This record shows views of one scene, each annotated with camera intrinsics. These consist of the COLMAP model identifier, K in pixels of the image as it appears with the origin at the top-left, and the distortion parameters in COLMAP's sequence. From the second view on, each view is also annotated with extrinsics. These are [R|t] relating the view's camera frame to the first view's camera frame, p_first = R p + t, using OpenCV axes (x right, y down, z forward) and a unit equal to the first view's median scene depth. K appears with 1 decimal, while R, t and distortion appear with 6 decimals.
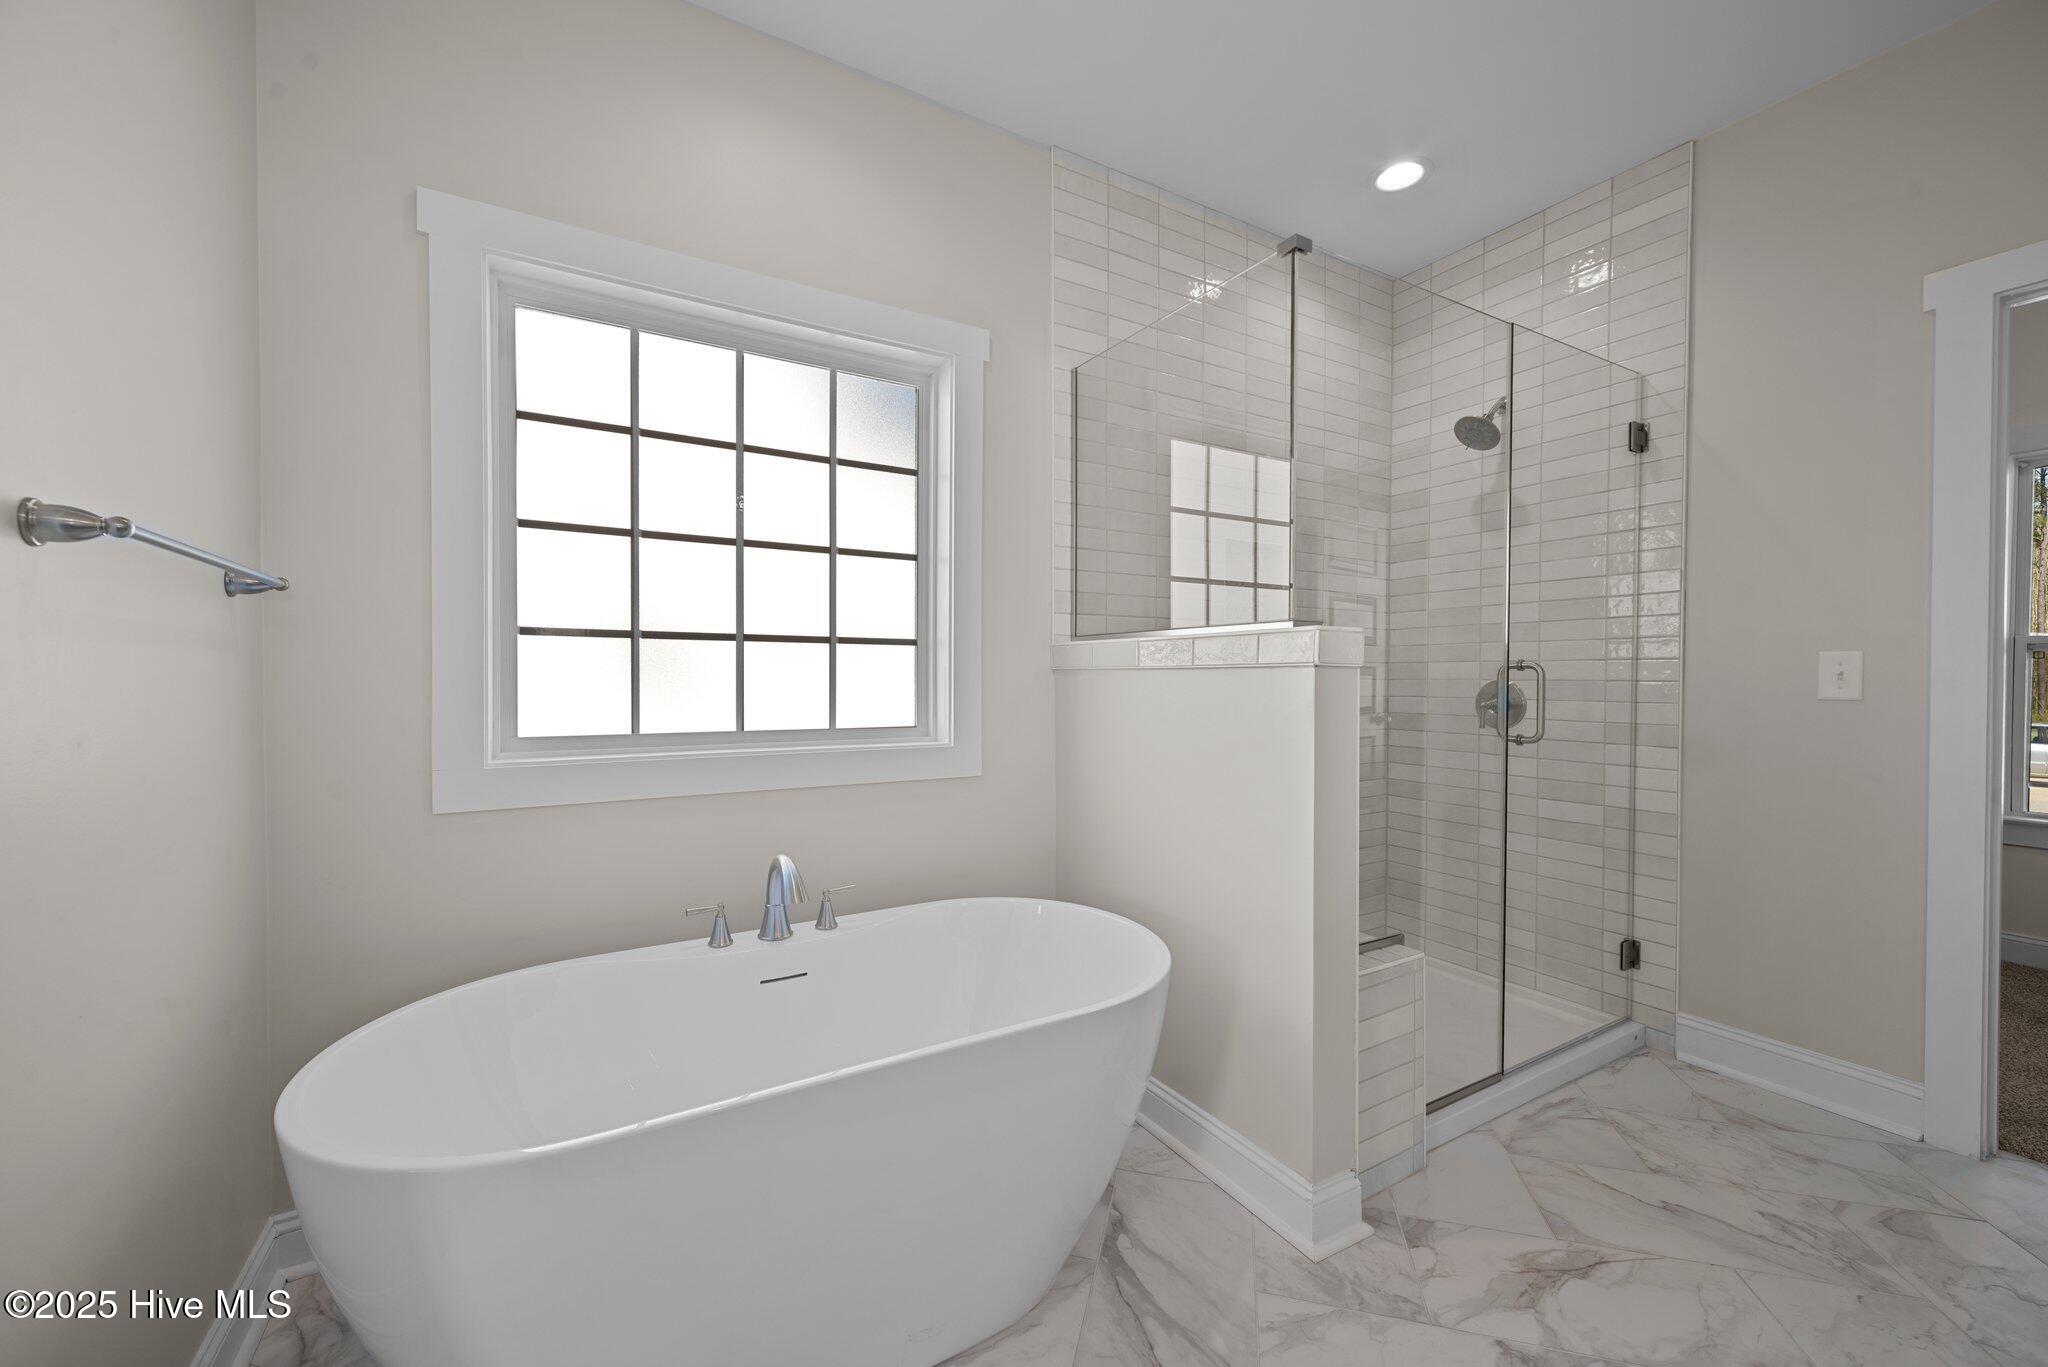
lens RADIAL K [[790.9, 0, 1004.9], [0, 790.9, 686.3], [0, 0, 1]] dist [0.002256, 0.000408]
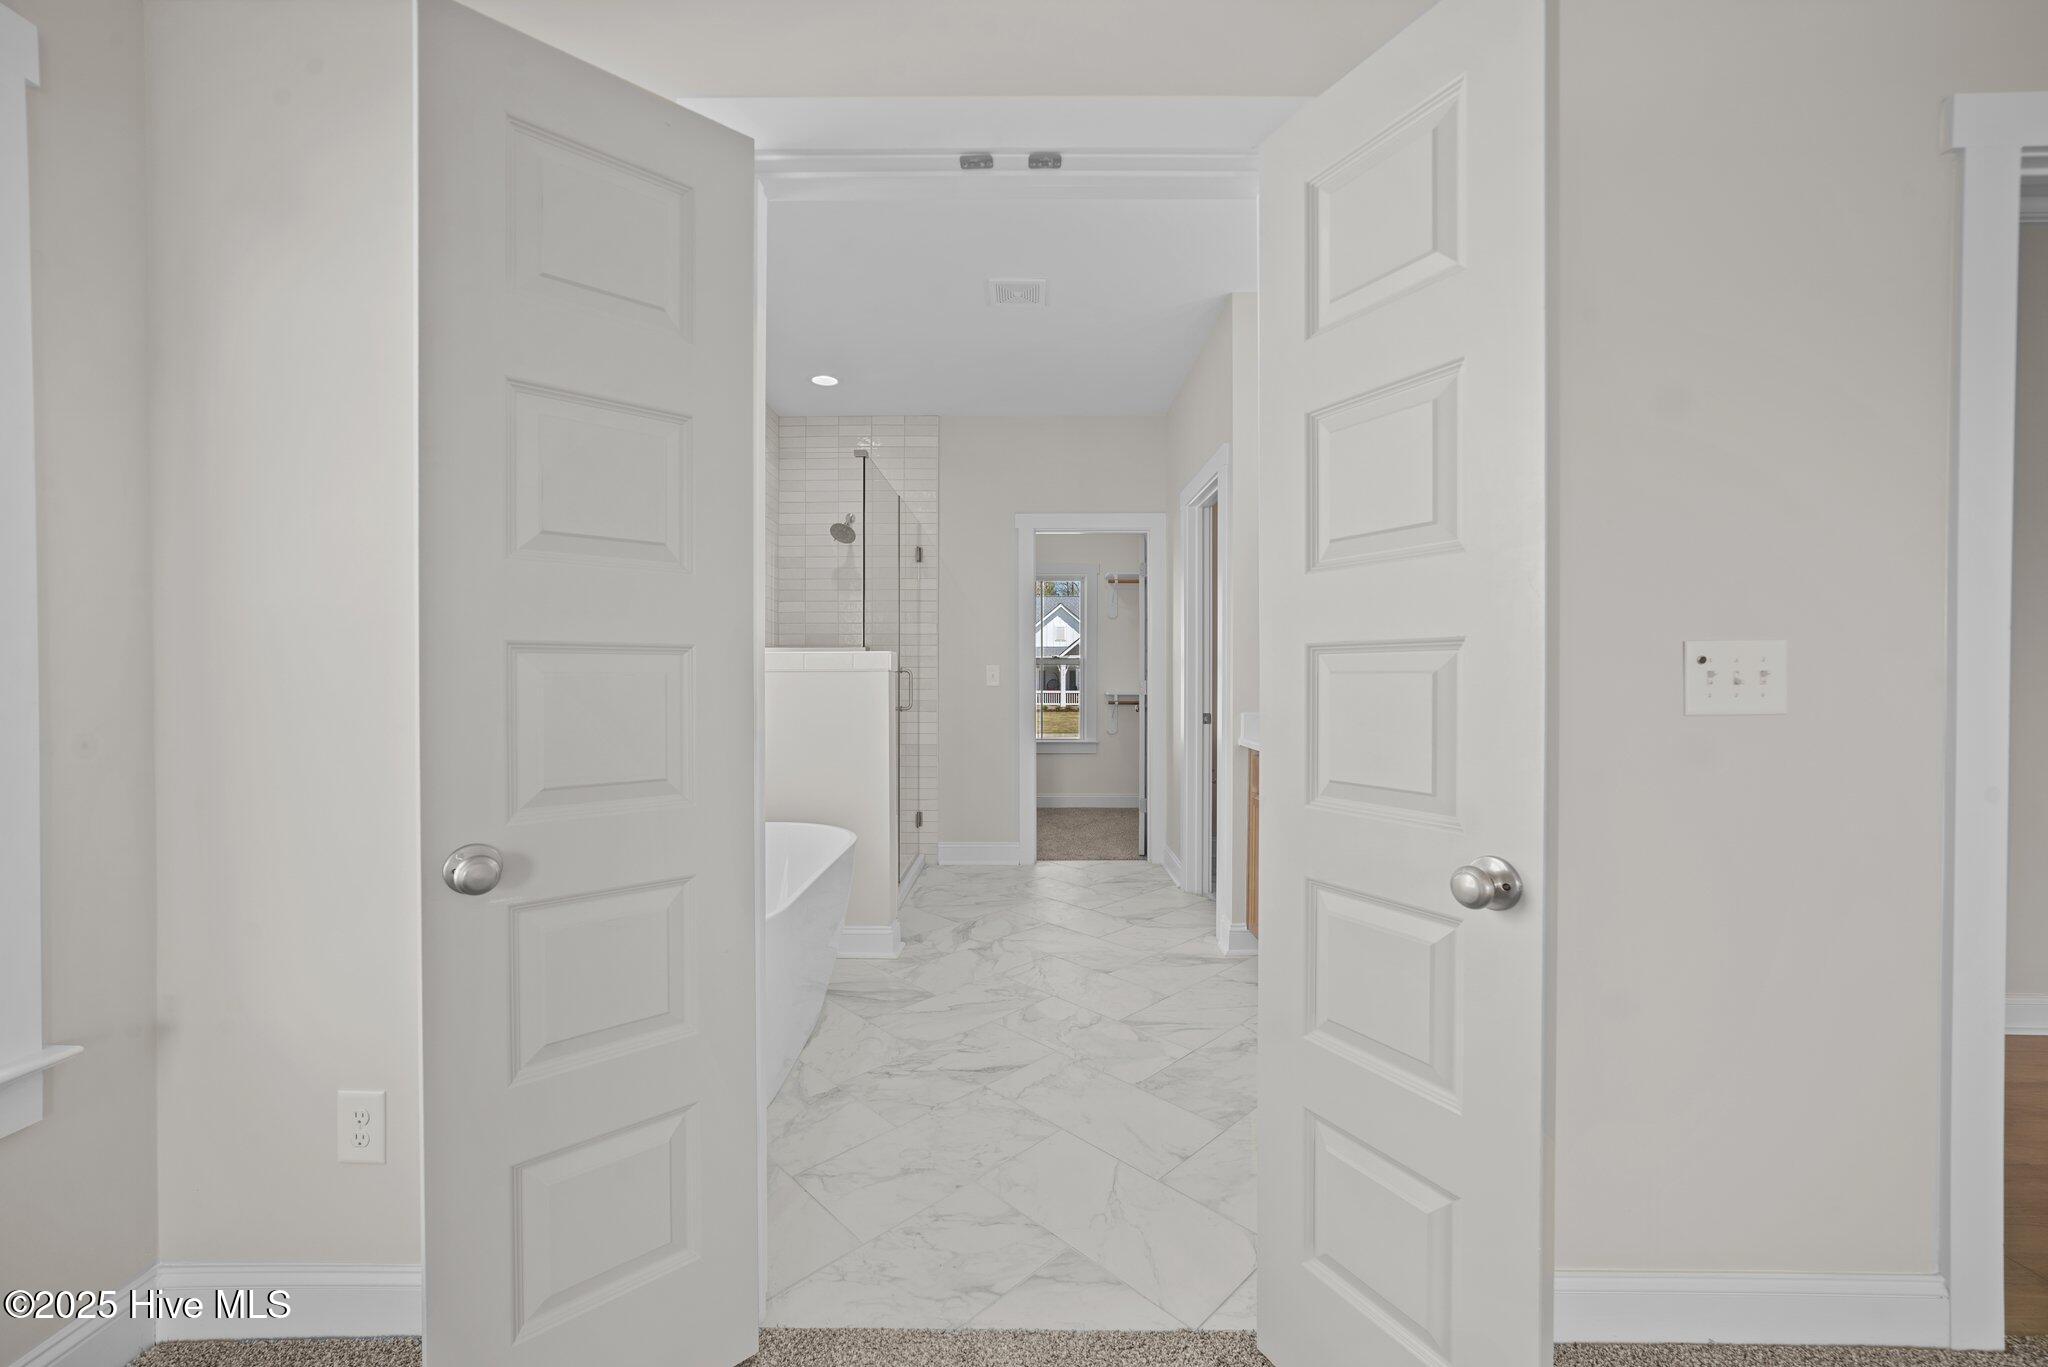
lens RADIAL K [[843.9, 0, 997.7], [0, 843.9, 679.3], [0, 0, 1]] dist [-0.000993, -0.000080]
pose [[0.522518, -0.005087, 0.852613, -0.996931], [0.016246, 0.999860, -0.003990, 0.007659], [-0.852474, 0.015937, 0.522527, -0.285968]]
